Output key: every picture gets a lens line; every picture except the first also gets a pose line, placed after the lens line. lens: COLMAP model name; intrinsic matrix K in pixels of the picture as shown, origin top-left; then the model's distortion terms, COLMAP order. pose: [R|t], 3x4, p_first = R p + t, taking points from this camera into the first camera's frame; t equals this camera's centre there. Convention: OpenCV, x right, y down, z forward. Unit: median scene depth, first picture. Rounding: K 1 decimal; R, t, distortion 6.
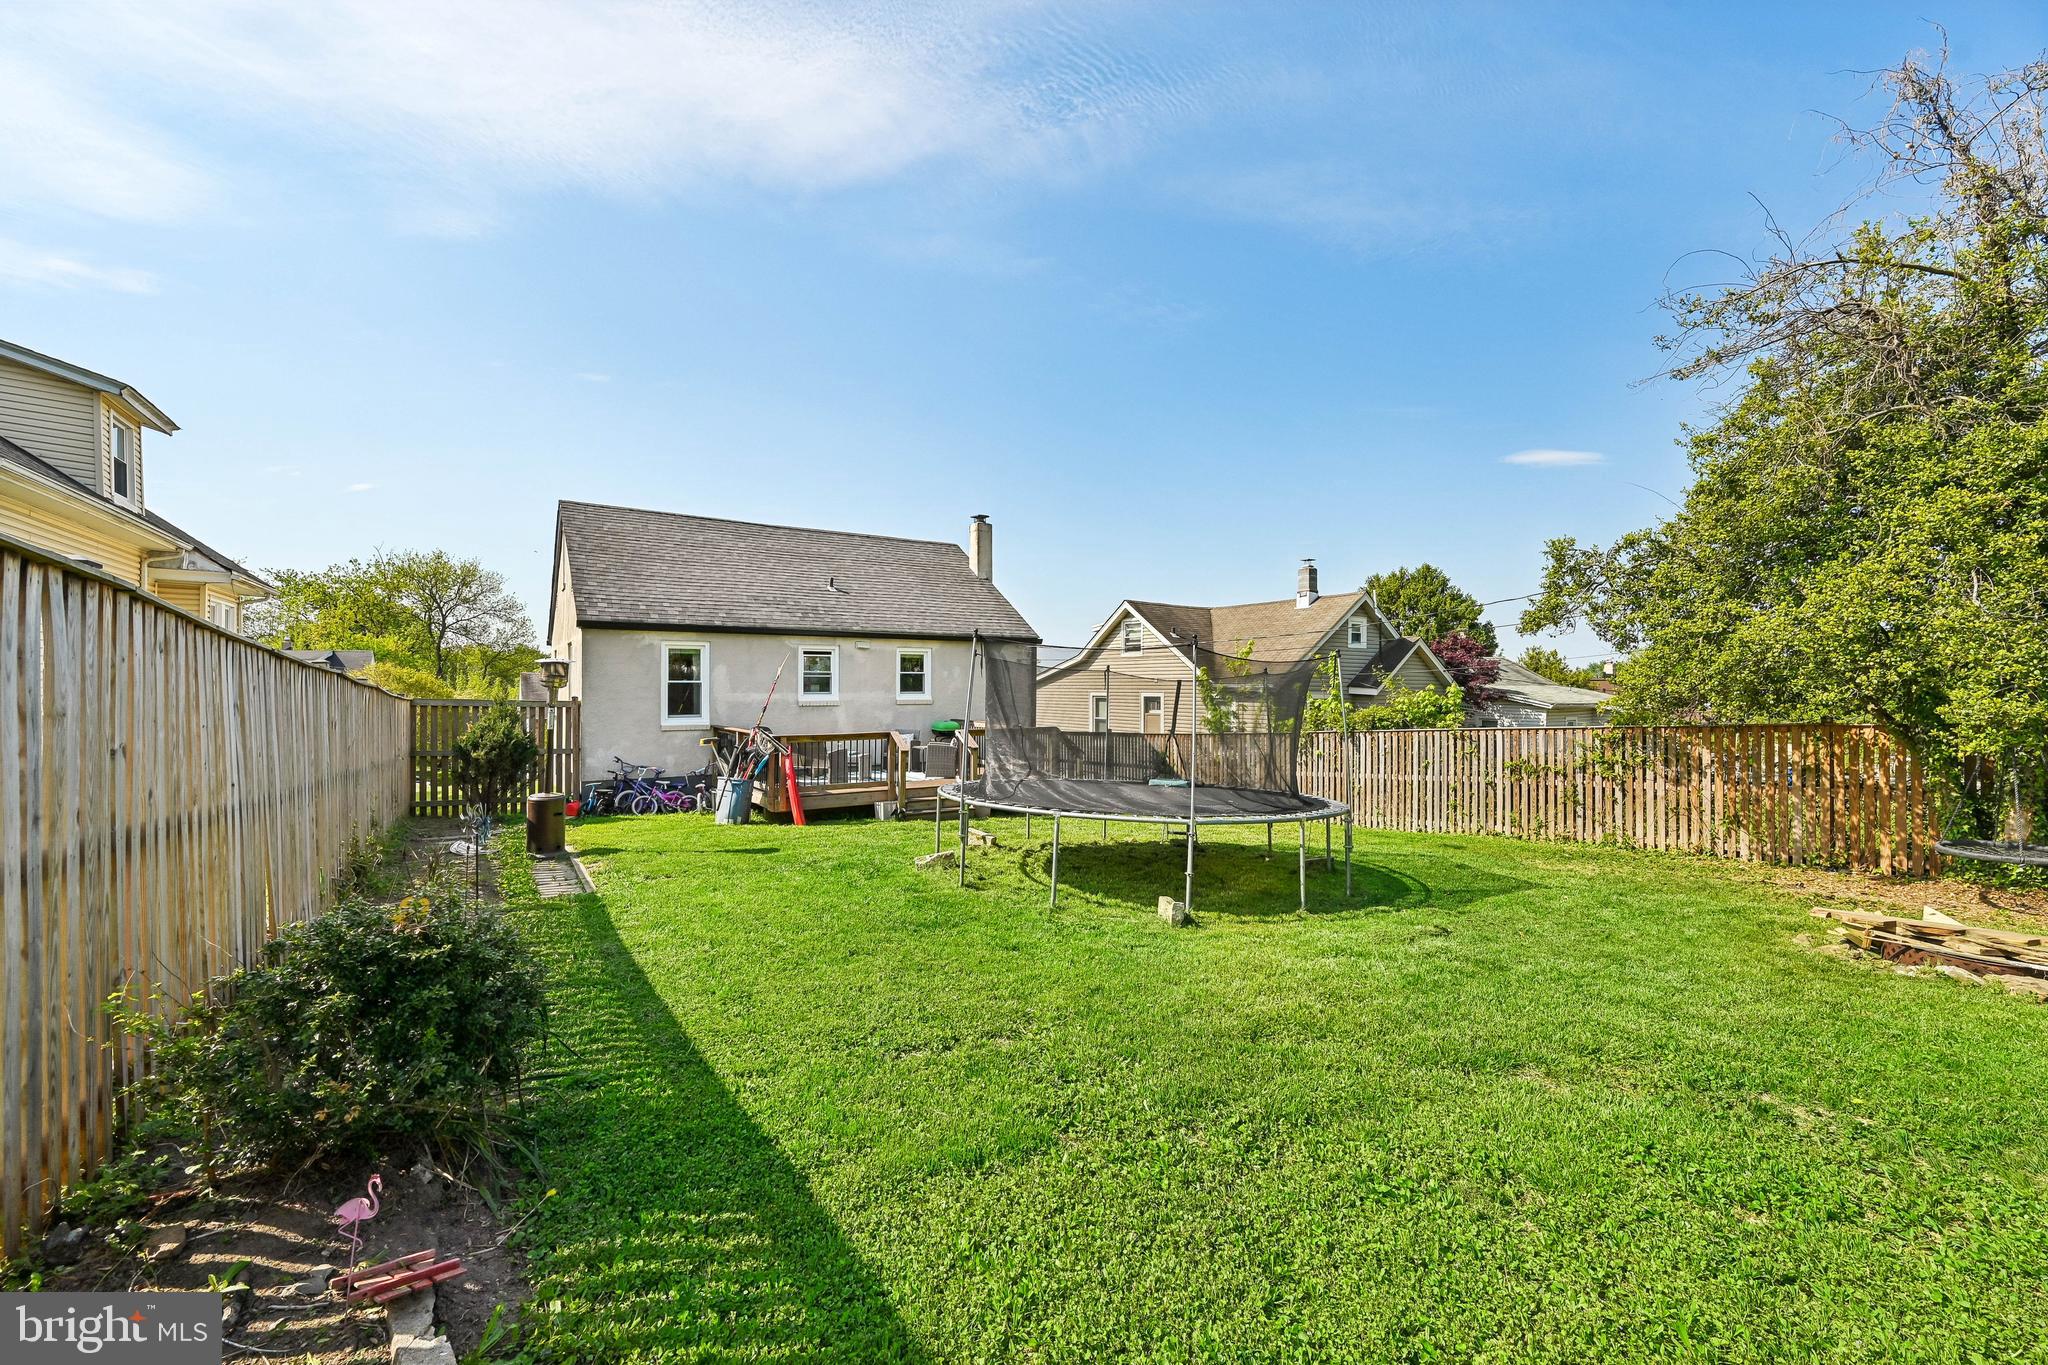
lens RADIAL K [[812.9, 0, 1035.4], [0, 812.9, 684.1], [0, 0, 1]] dist [-0.000741, 0.000034]
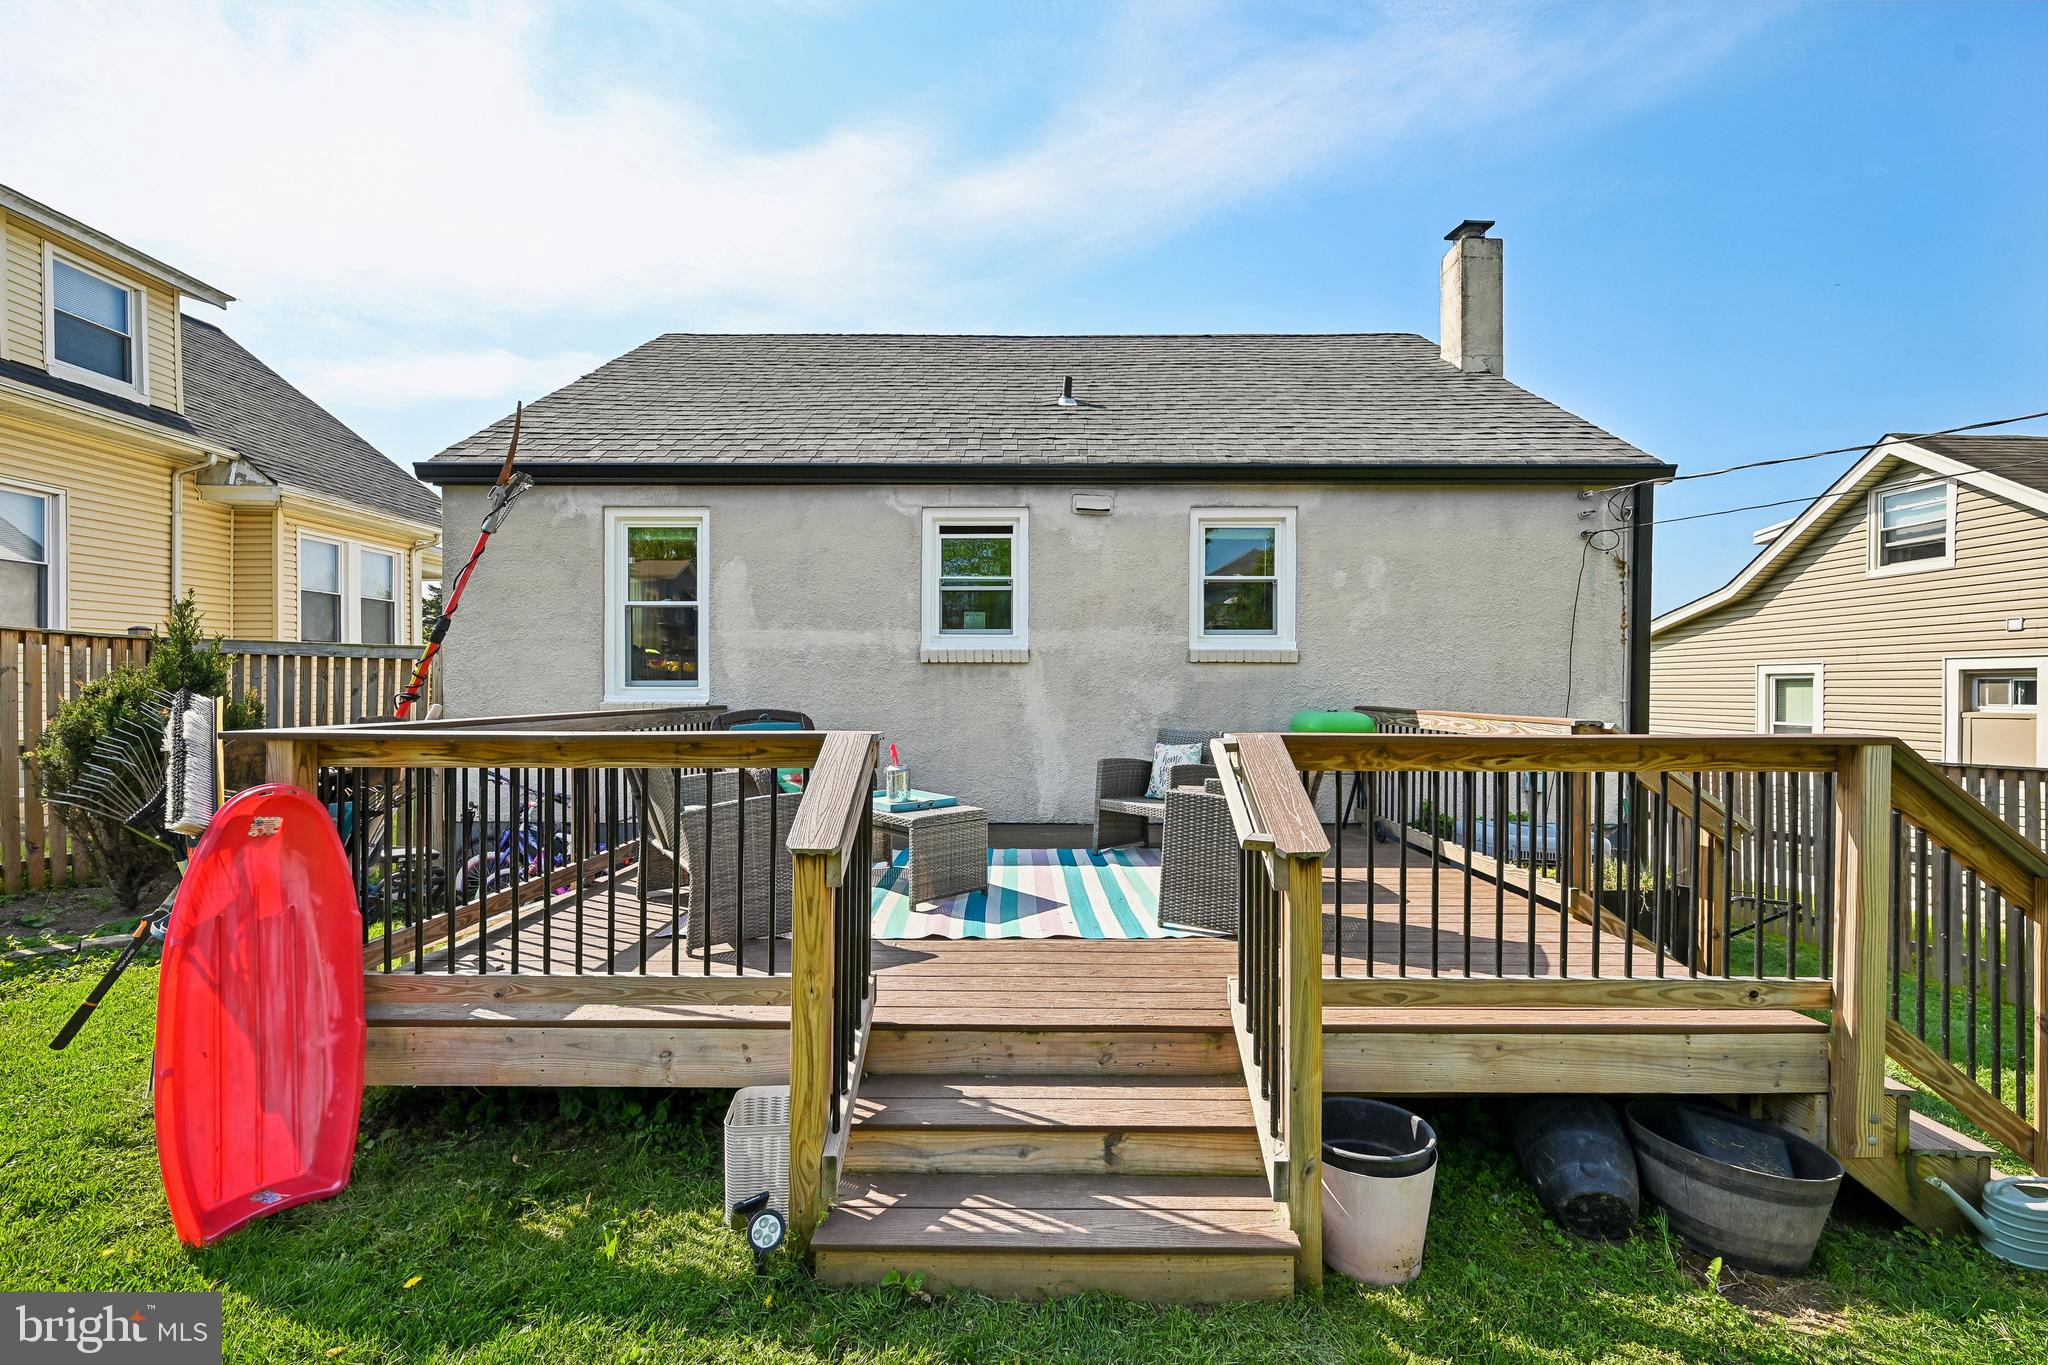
lens RADIAL K [[809.3, 0, 1033.8], [0, 809.3, 691.0], [0, 0, 1]] dist [-0.001141, -0.000194]
pose [[0.826333, 0.001282, -0.563180, -0.025897], [0.000666, 0.999994, 0.003252, 0.041137], [0.563181, -0.003062, 0.826328, 0.737802]]
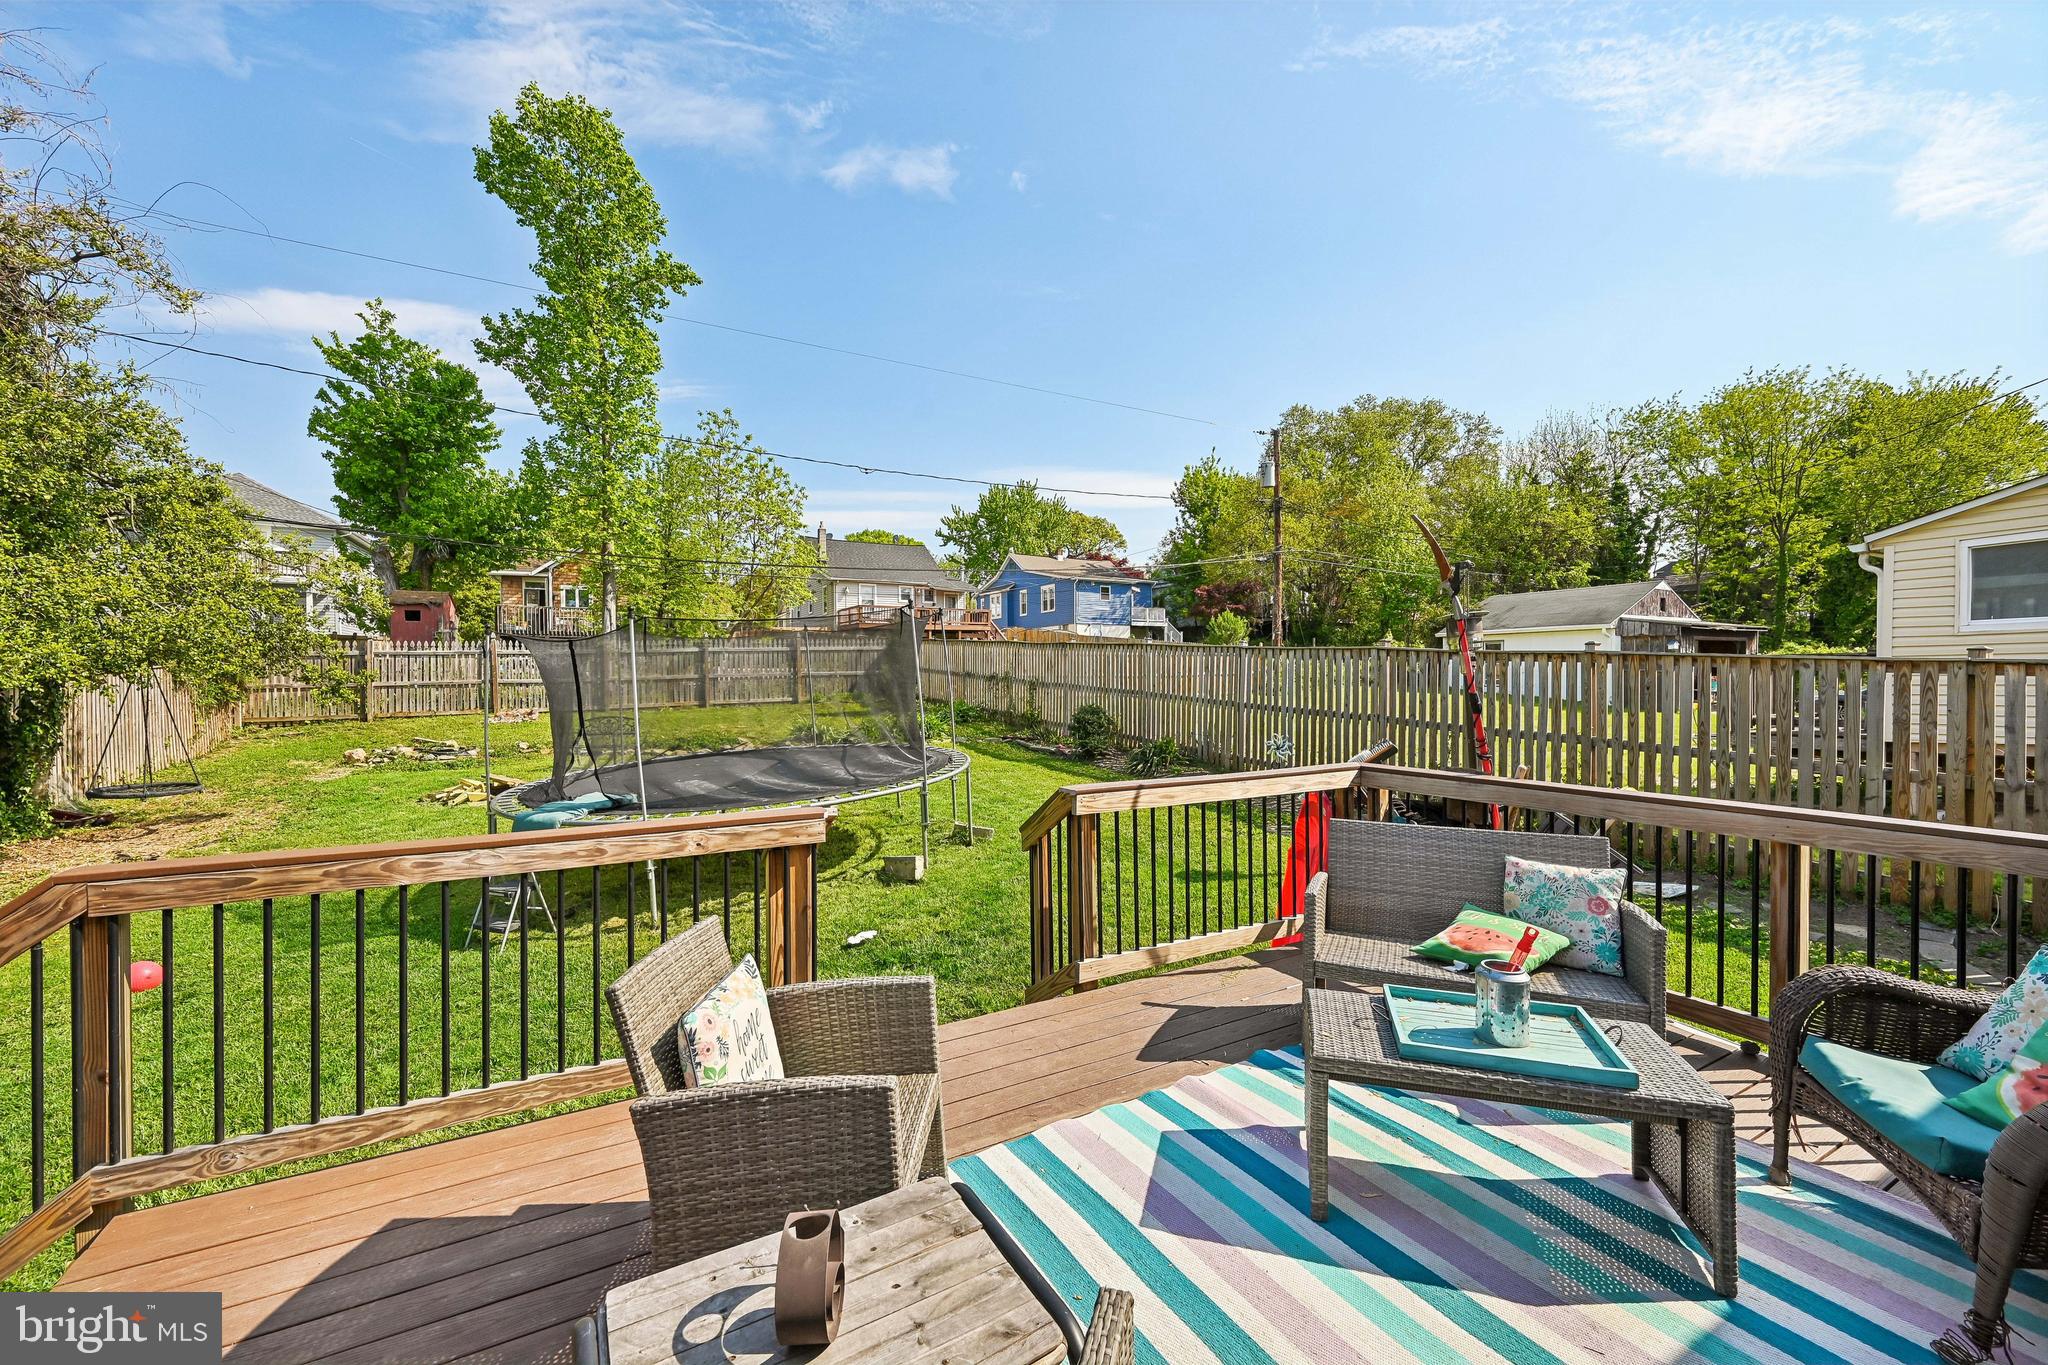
lens RADIAL K [[800.9, 0, 1033.8], [0, 800.9, 691.5], [0, 0, 1]] dist [0.000515, 0.000104]
pose [[-0.996801, 0.000261, 0.079920, -0.155410], [0.001643, 0.999850, 0.017229, 0.017422], [-0.079903, 0.017306, -0.996652, 1.093475]]
